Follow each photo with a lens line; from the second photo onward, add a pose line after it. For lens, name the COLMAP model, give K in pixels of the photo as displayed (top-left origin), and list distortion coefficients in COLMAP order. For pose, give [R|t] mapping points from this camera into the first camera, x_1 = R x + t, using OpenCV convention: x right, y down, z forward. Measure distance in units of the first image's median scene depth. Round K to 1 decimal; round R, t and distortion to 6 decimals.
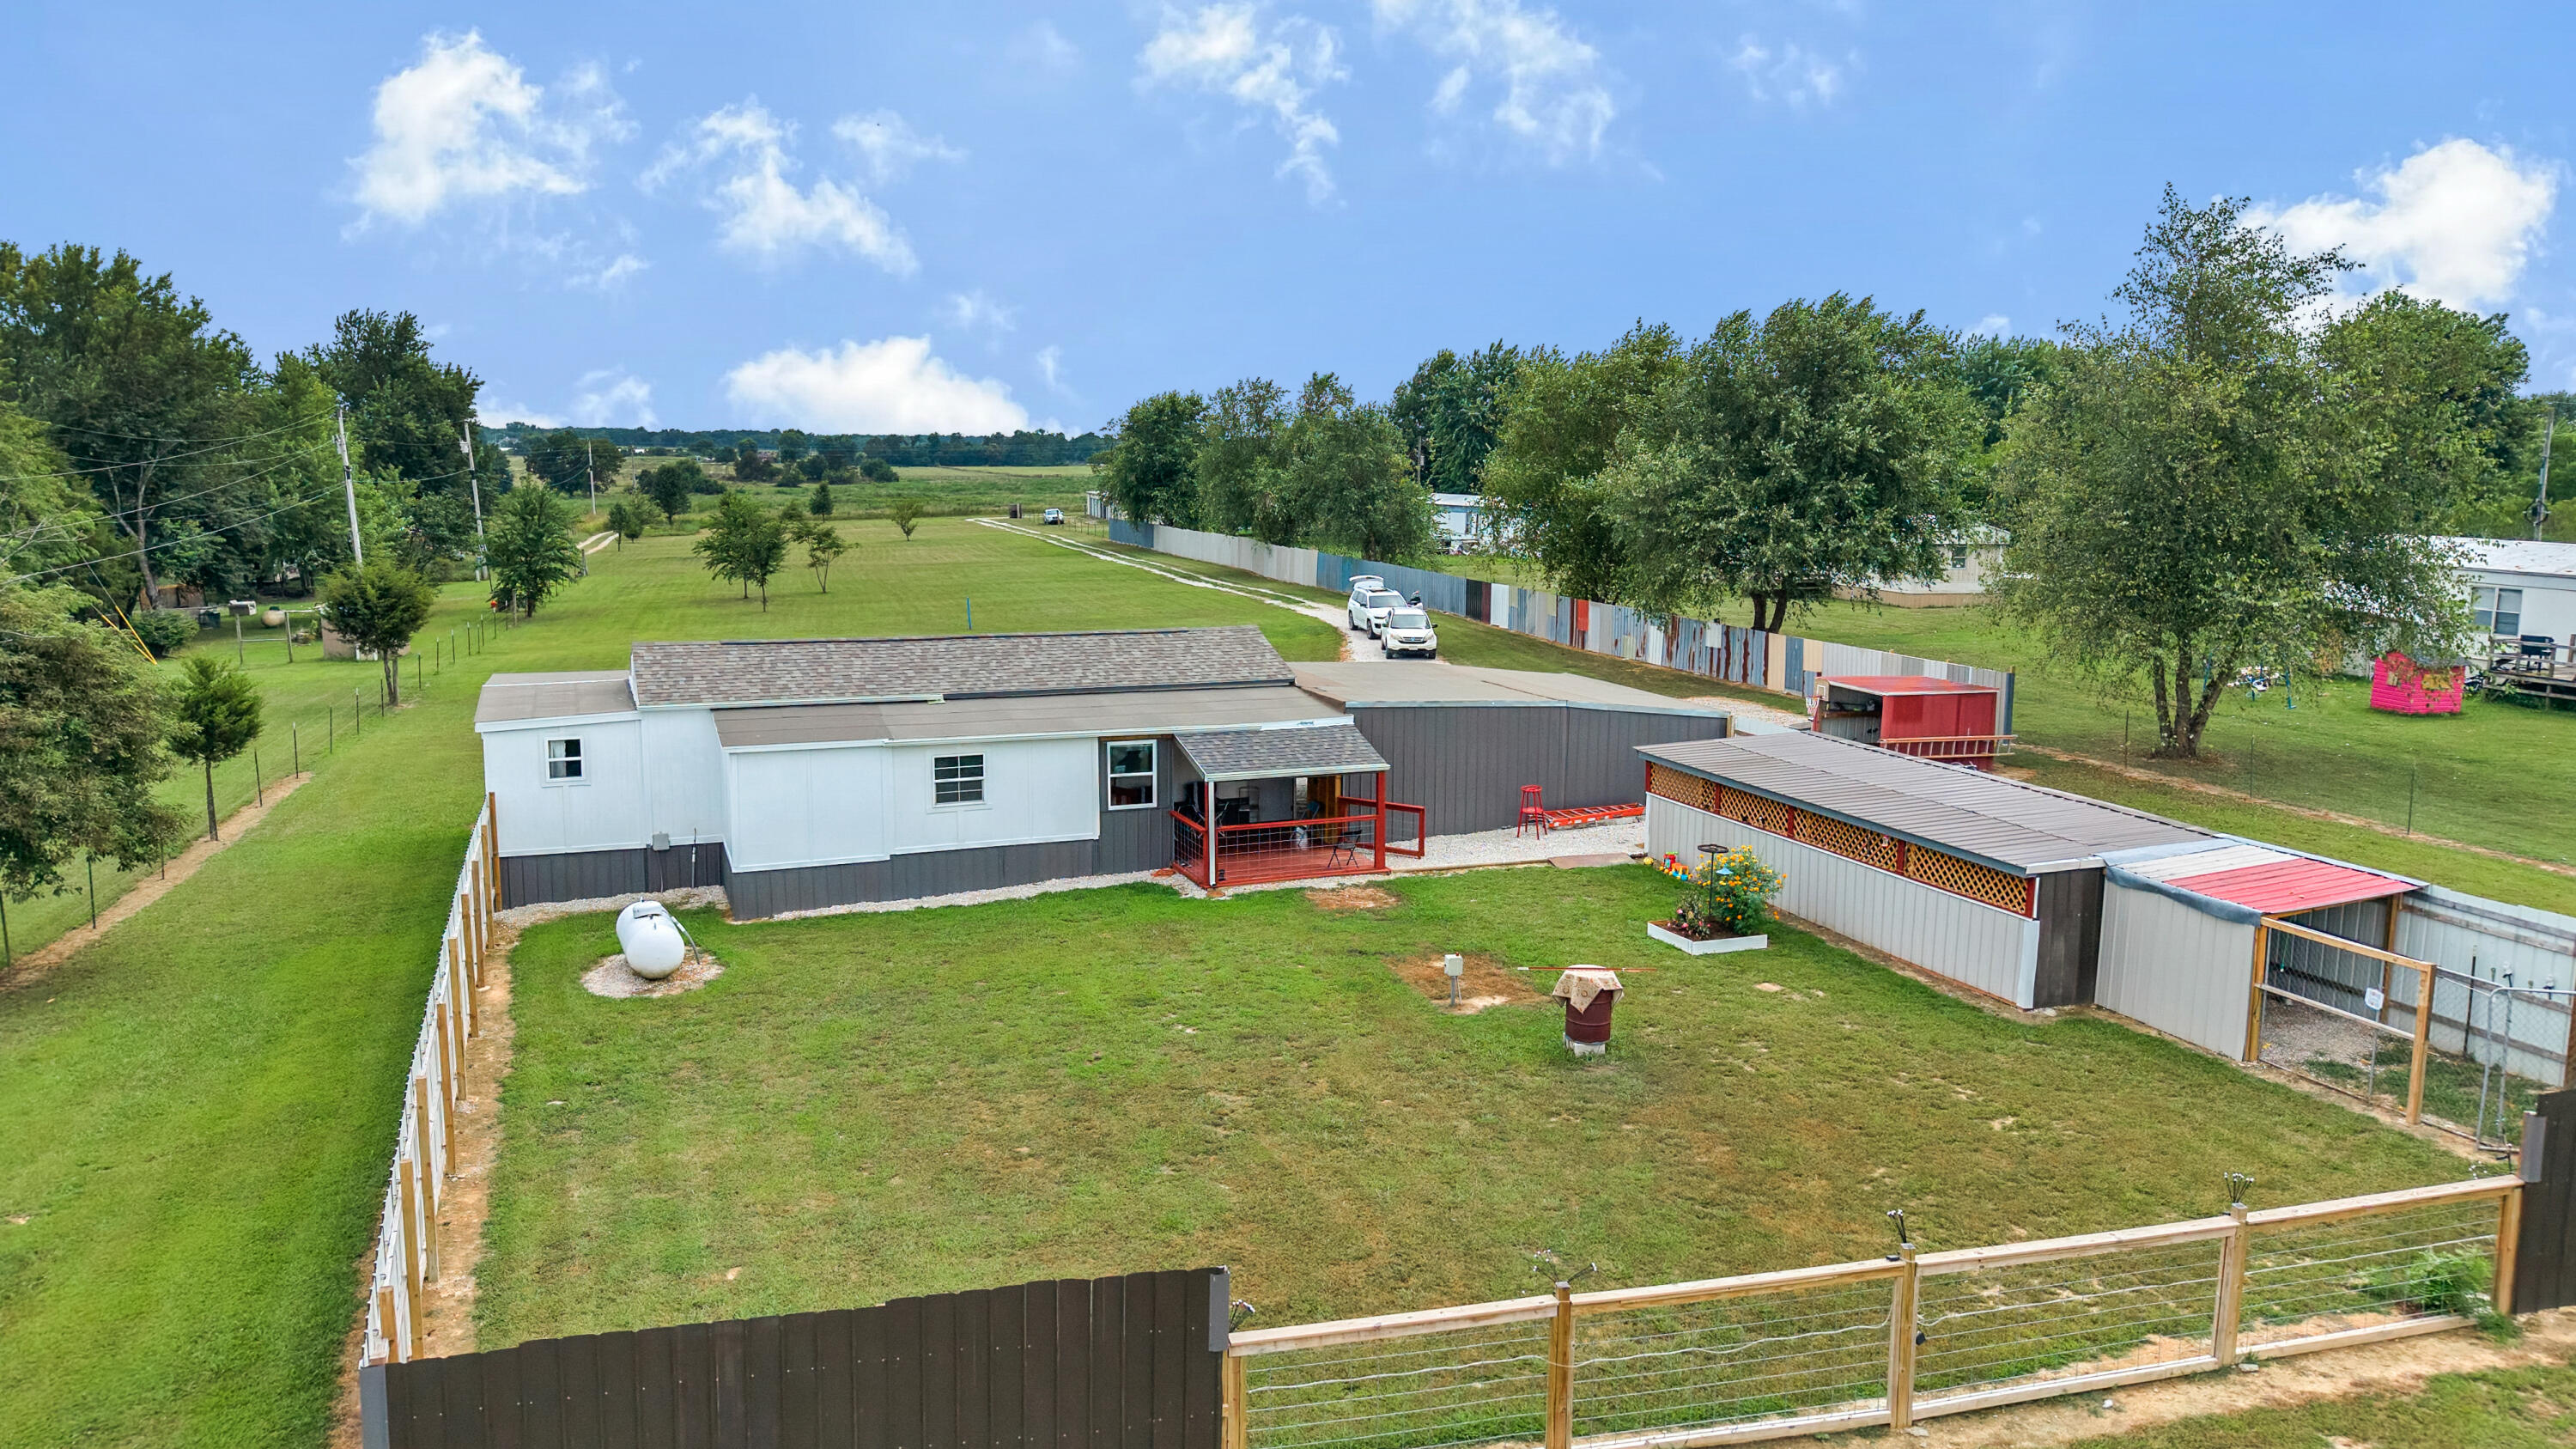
lens RADIAL K [[1740.3, 0, 1288.0], [0, 1740.3, 724.5], [0, 0, 1]] dist [0.057139, -0.086540]
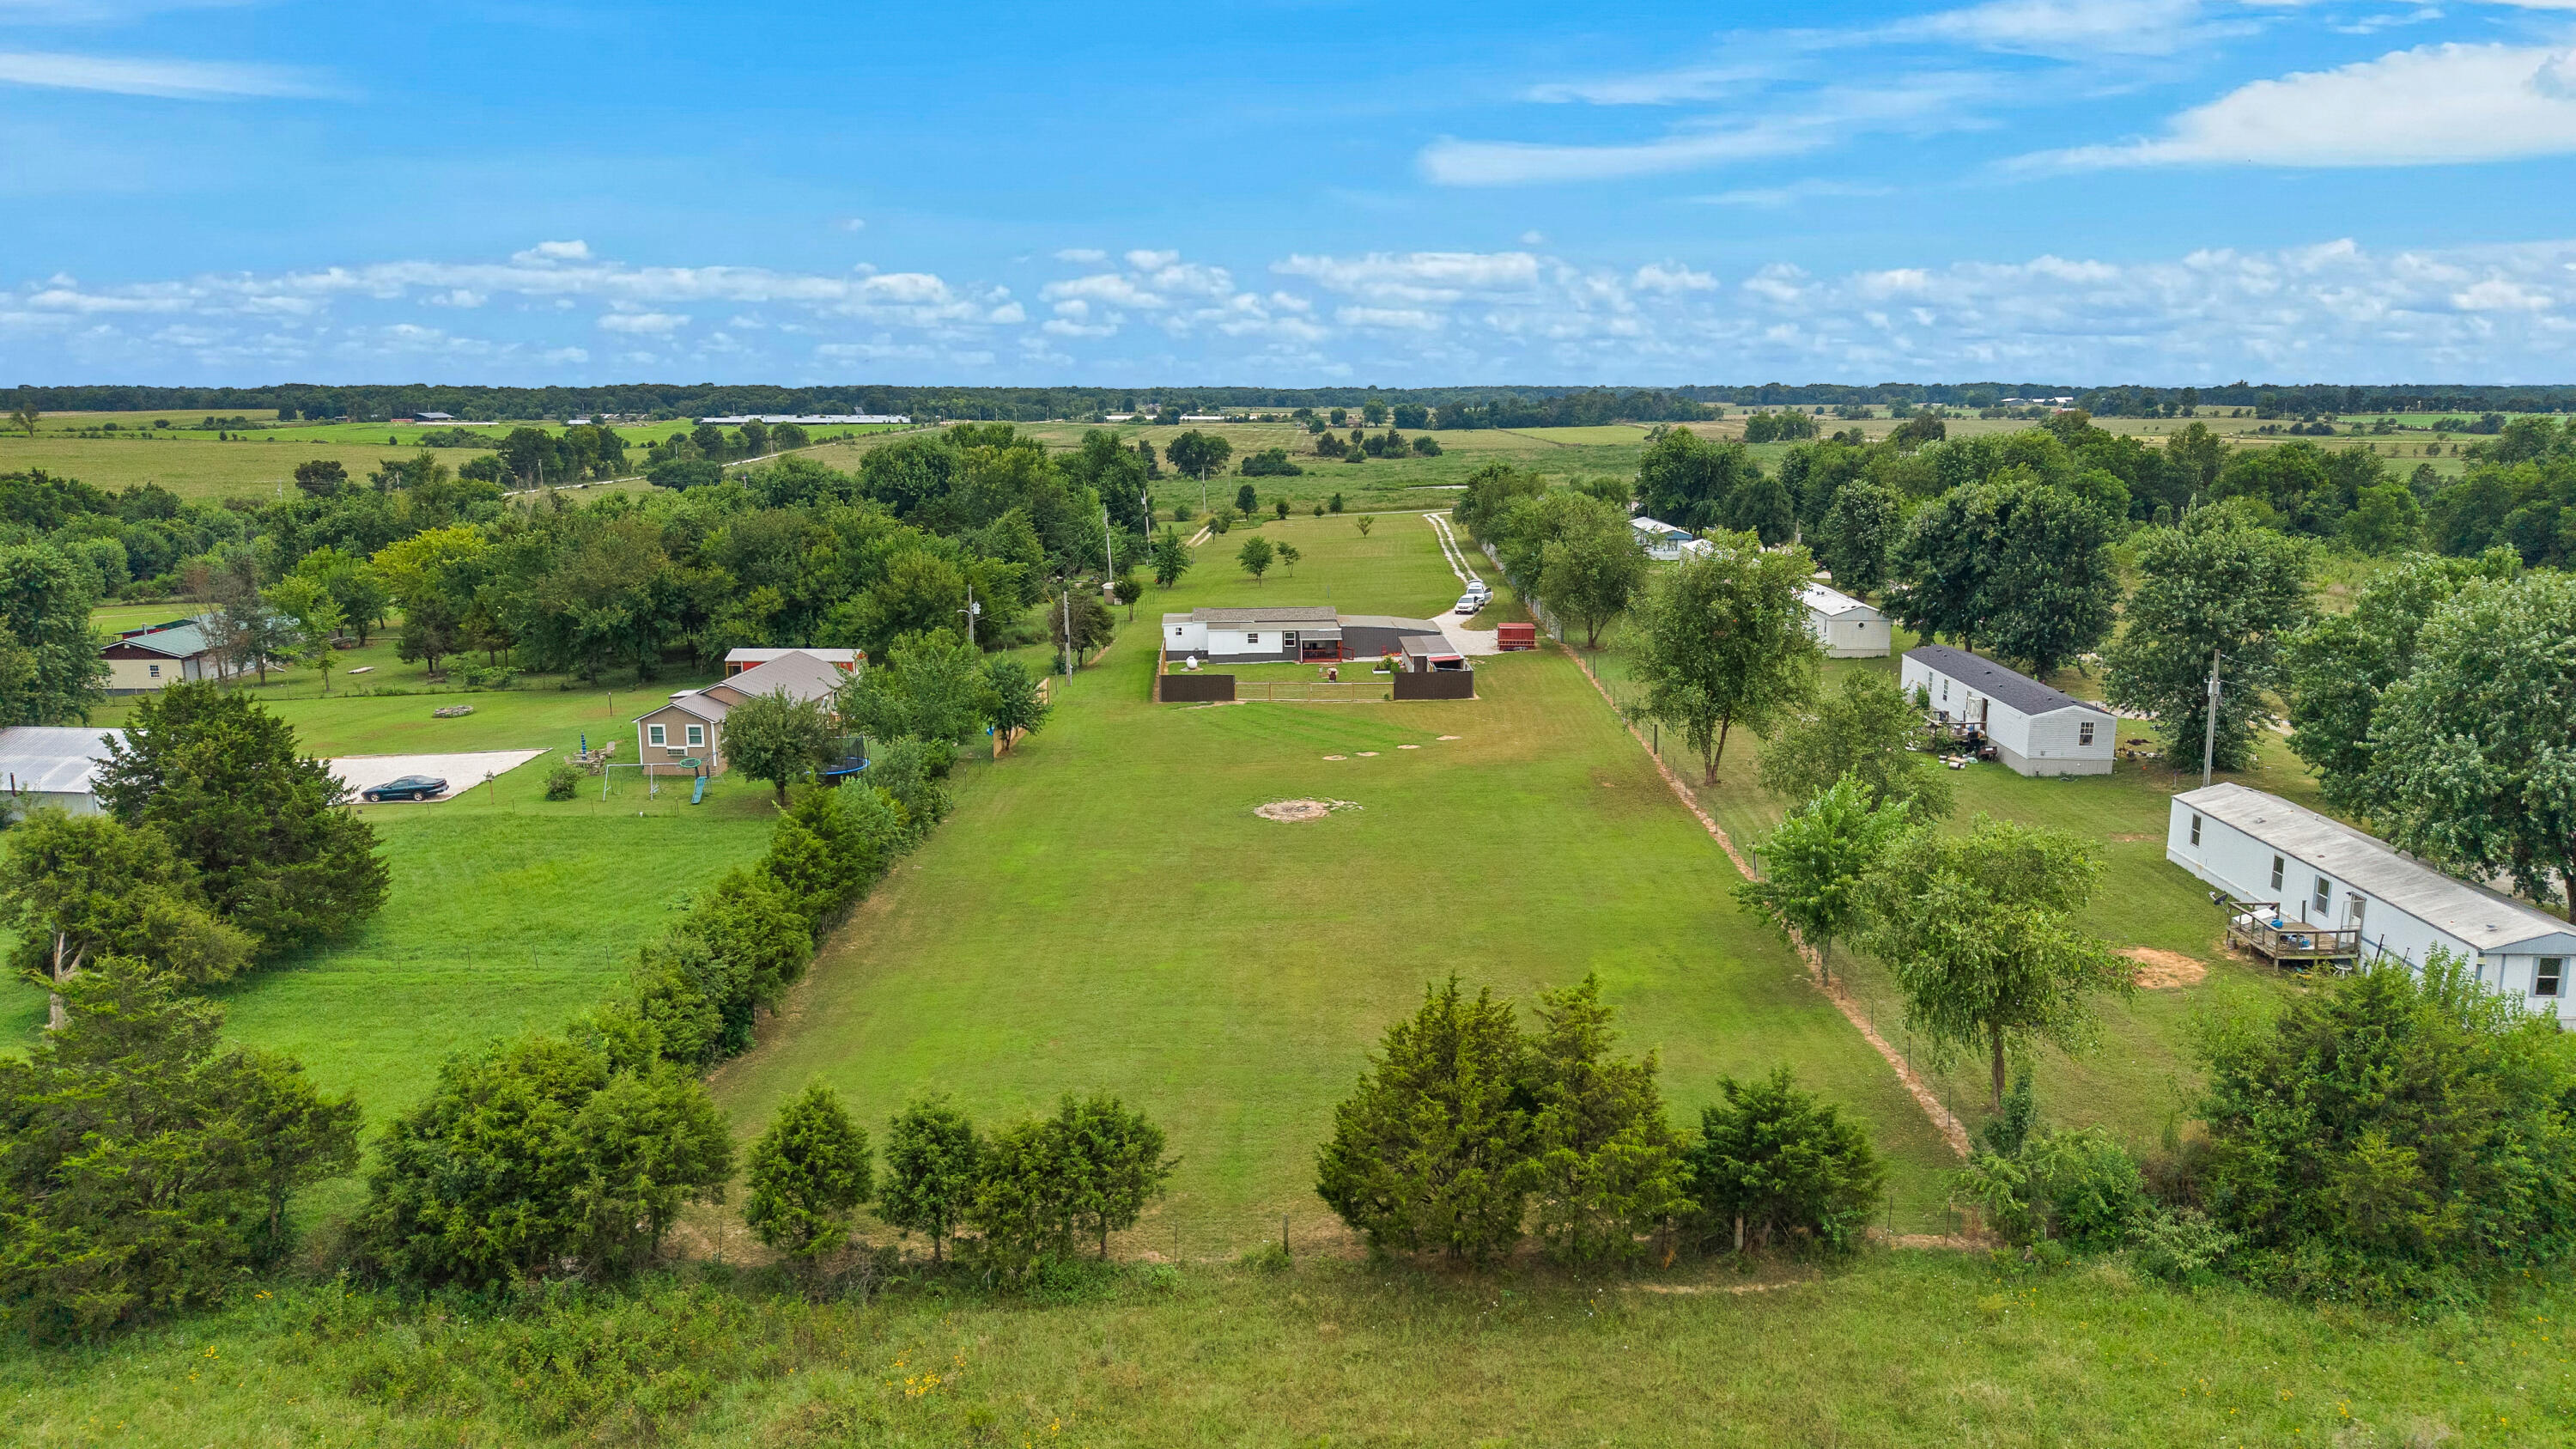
lens RADIAL K [[1740.3, 0, 1288.0], [0, 1740.3, 724.5], [0, 0, 1]] dist [0.057139, -0.086540]
pose [[0.943998, 0.047299, -0.326542, 1.487762], [-0.035933, 0.998523, 0.040755, 0.069277], [0.327987, -0.026739, 0.944304, -3.526263]]
